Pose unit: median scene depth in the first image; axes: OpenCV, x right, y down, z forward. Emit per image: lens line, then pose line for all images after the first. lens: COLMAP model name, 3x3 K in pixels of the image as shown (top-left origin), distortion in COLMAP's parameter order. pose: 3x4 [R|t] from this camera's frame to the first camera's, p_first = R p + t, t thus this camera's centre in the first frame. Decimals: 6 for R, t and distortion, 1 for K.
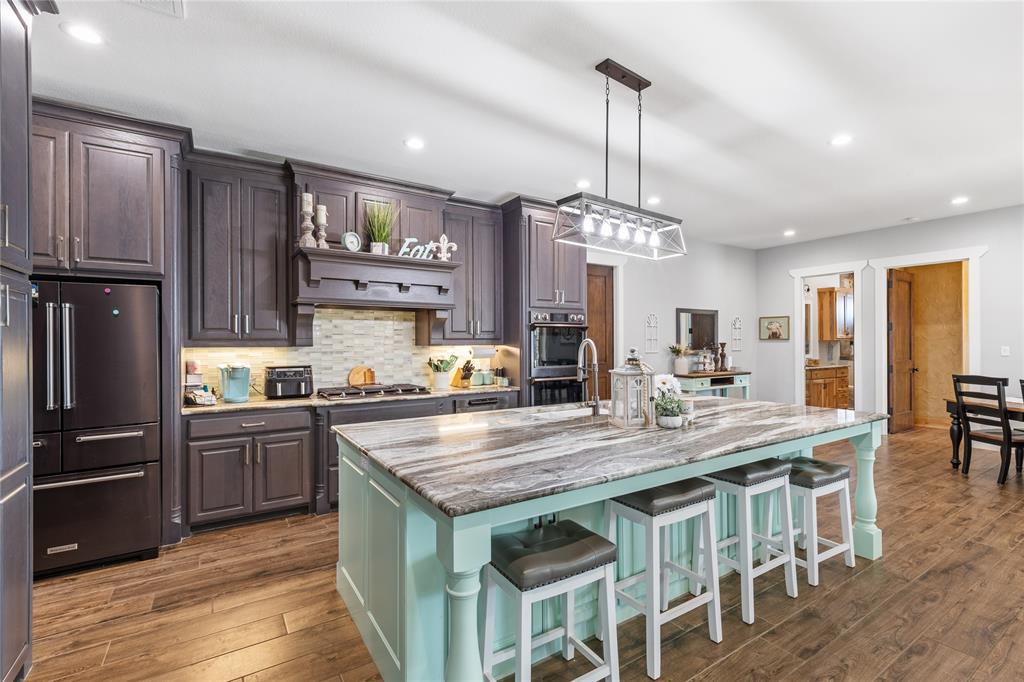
lens RADIAL K [[466.2, 0, 520.4], [0, 466.2, 339.8], [0, 0, 1]] dist [0.002439, -0.000539]
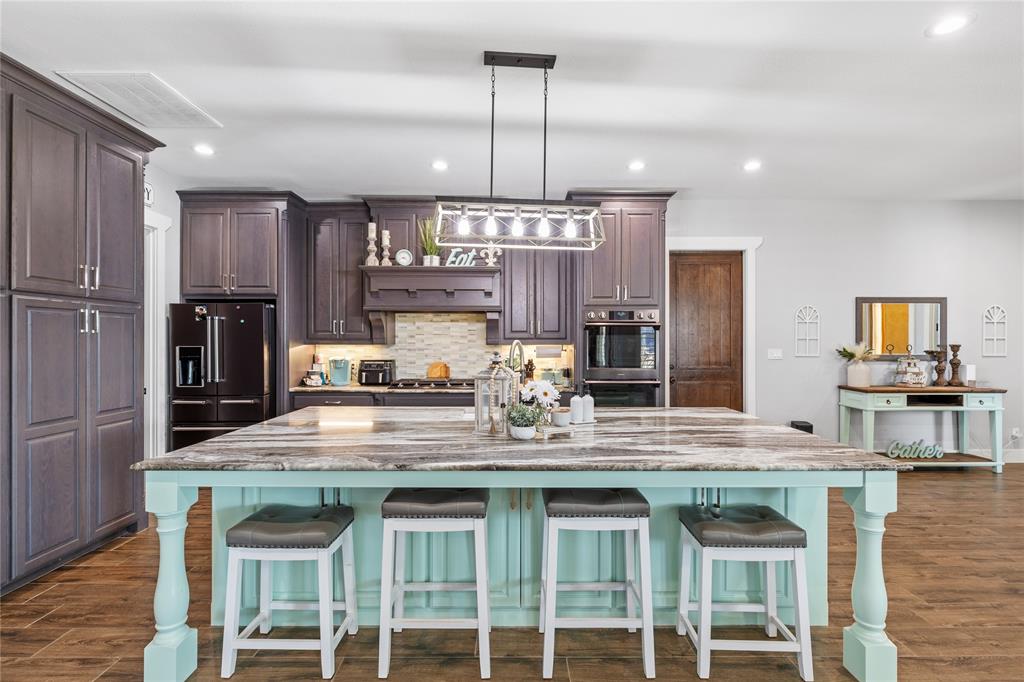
lens RADIAL K [[466.2, 0, 517.4], [0, 466.2, 340.6], [0, 0, 1]] dist [0.002439, -0.000539]
pose [[0.836528, 0.005712, -0.547894, 0.497613], [-0.001423, 0.999965, 0.008253, -0.006798], [0.547922, -0.006125, 0.836507, 0.144815]]
